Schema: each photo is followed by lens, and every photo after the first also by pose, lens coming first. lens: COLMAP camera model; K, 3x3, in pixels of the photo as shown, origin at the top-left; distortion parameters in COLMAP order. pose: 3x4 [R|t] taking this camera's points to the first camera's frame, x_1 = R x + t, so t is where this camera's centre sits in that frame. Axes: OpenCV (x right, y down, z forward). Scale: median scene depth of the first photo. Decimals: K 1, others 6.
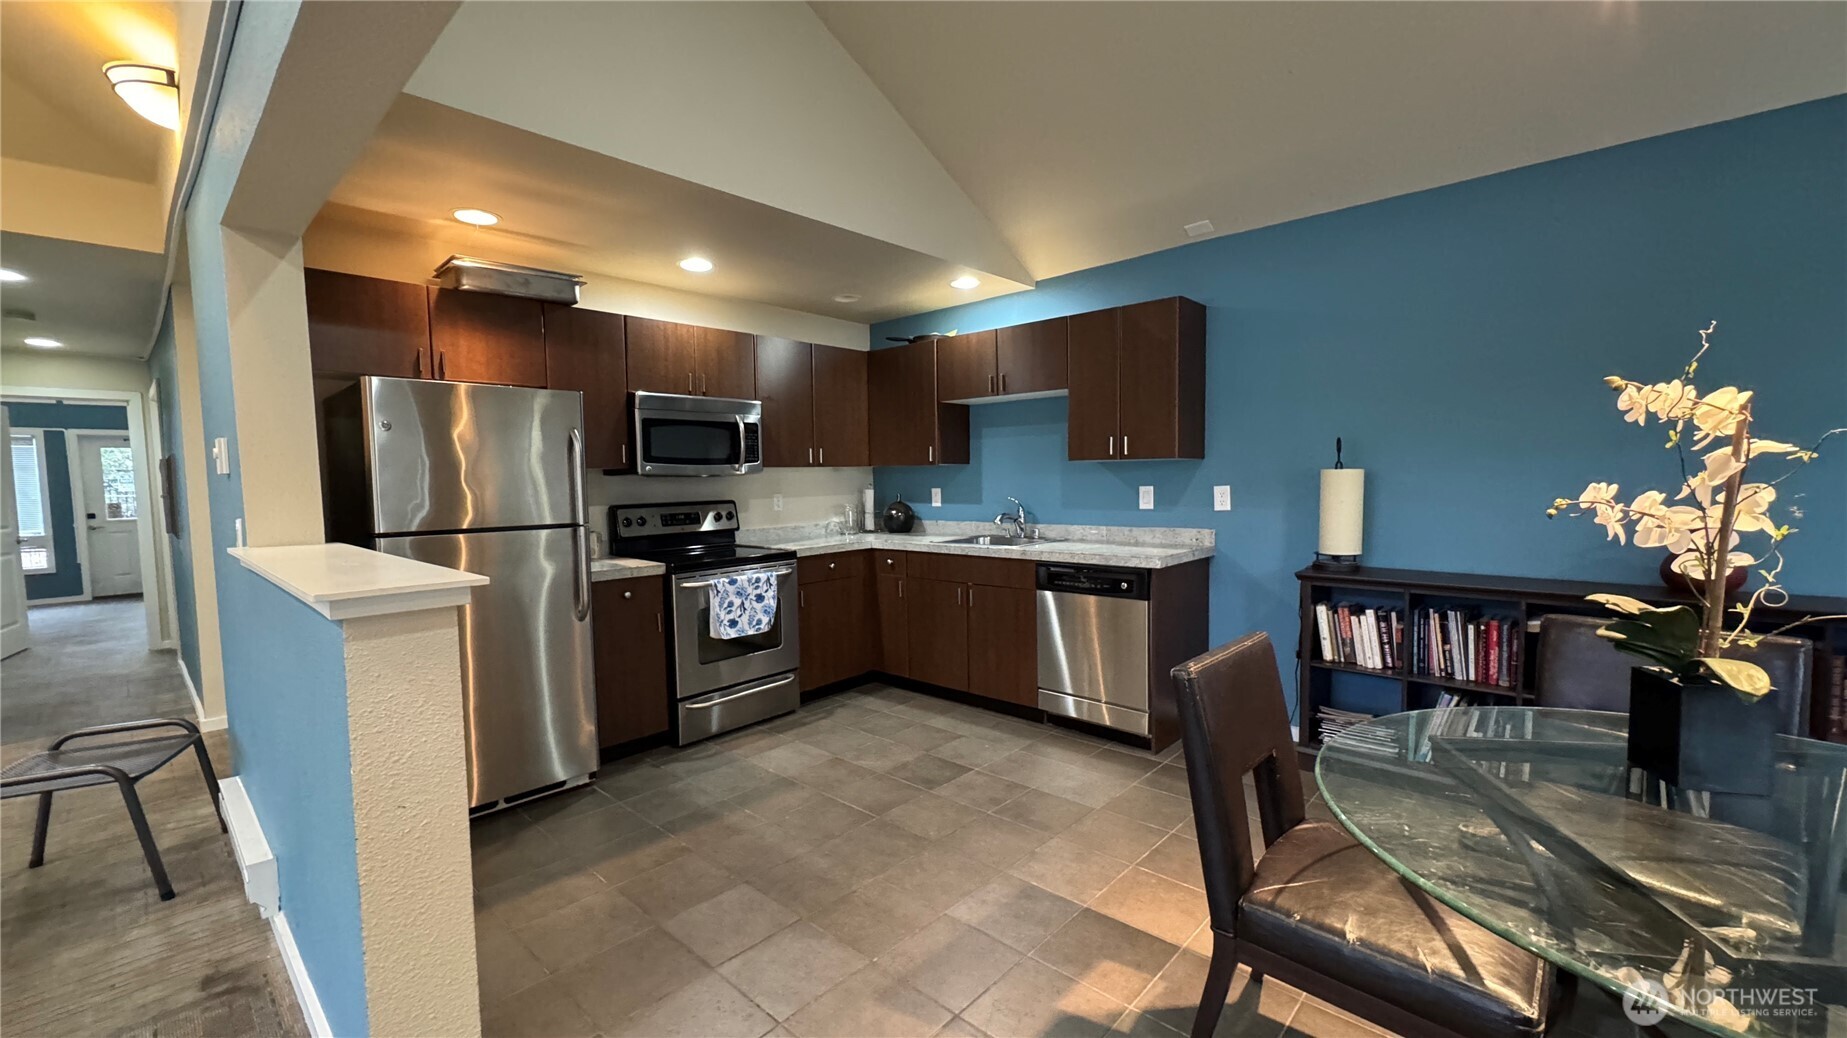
lens RADIAL K [[751.4, 0, 932.8], [0, 751.4, 523.6], [0, 0, 1]] dist [-0.000215, 0.000024]
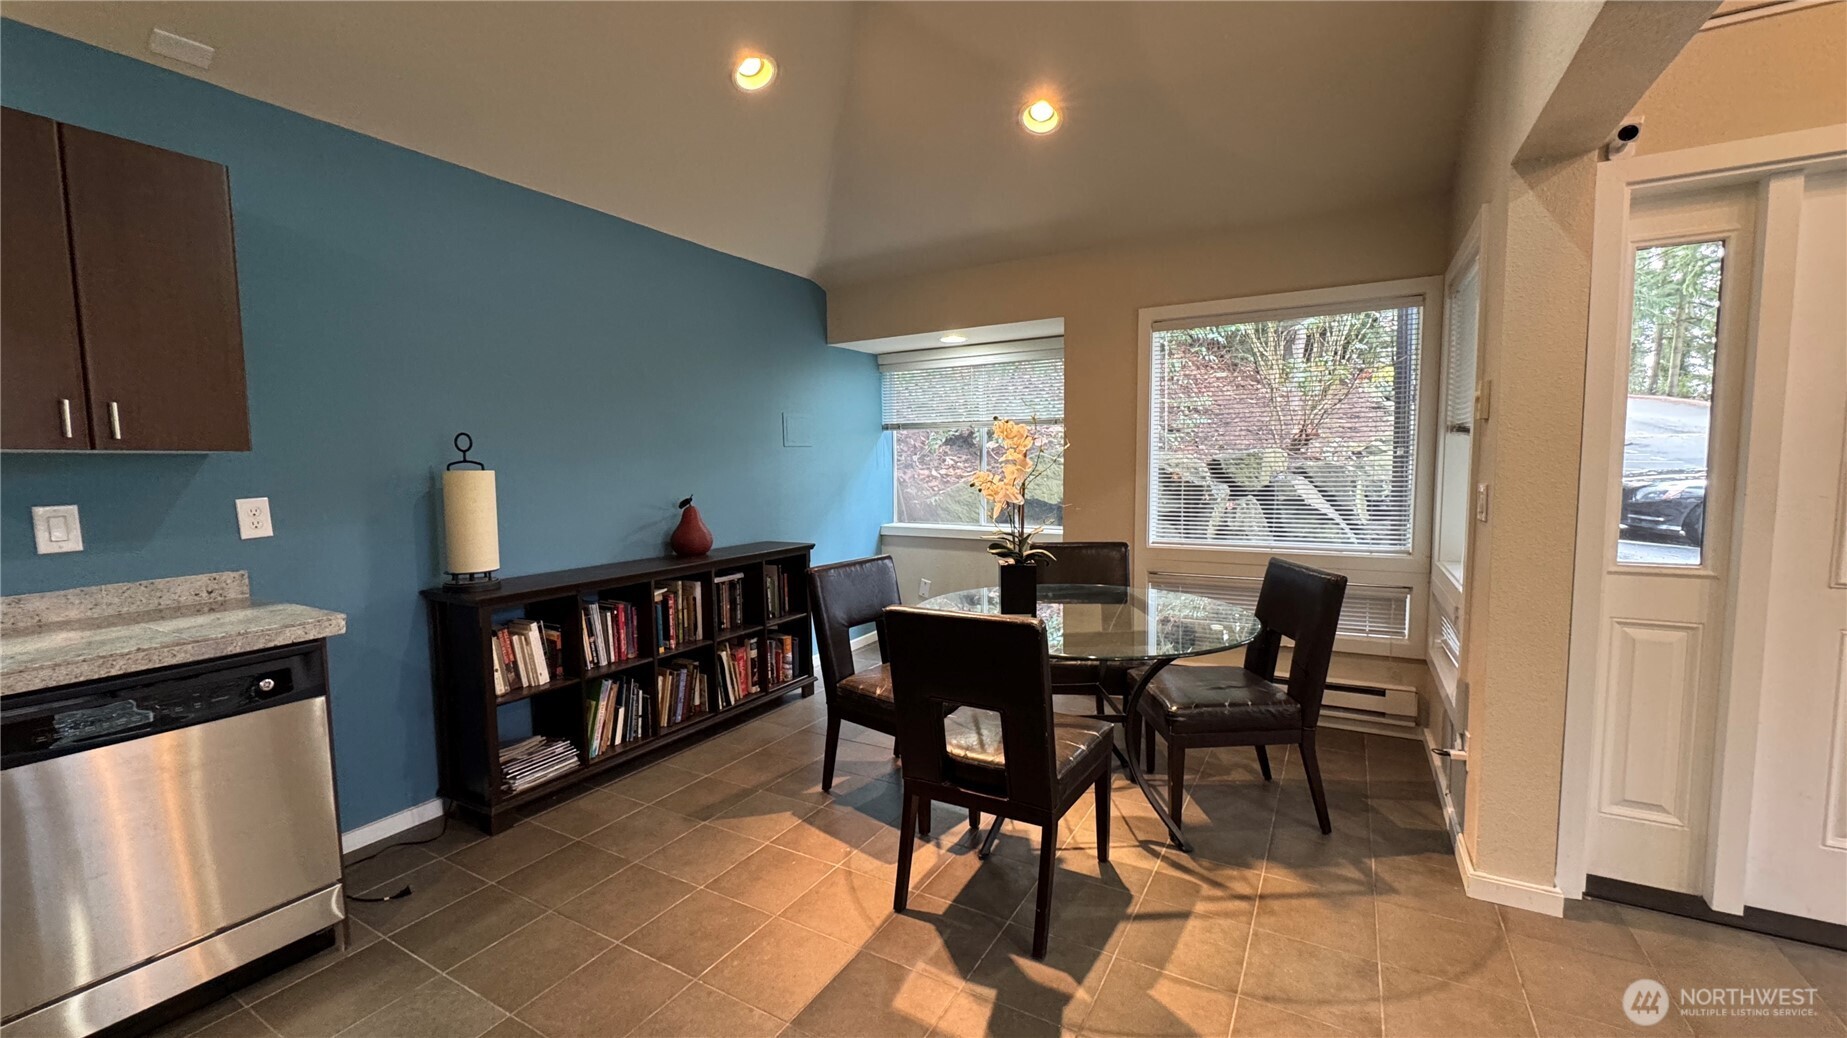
lens RADIAL K [[751.4, 0, 924.3], [0, 751.4, 517.0], [0, 0, 1]] dist [-0.000215, 0.000024]
pose [[-0.225900, -0.049691, 0.972882, -0.396281], [0.087229, 0.993654, 0.071006, -0.035518], [-0.970237, 0.100904, -0.220132, 0.705555]]
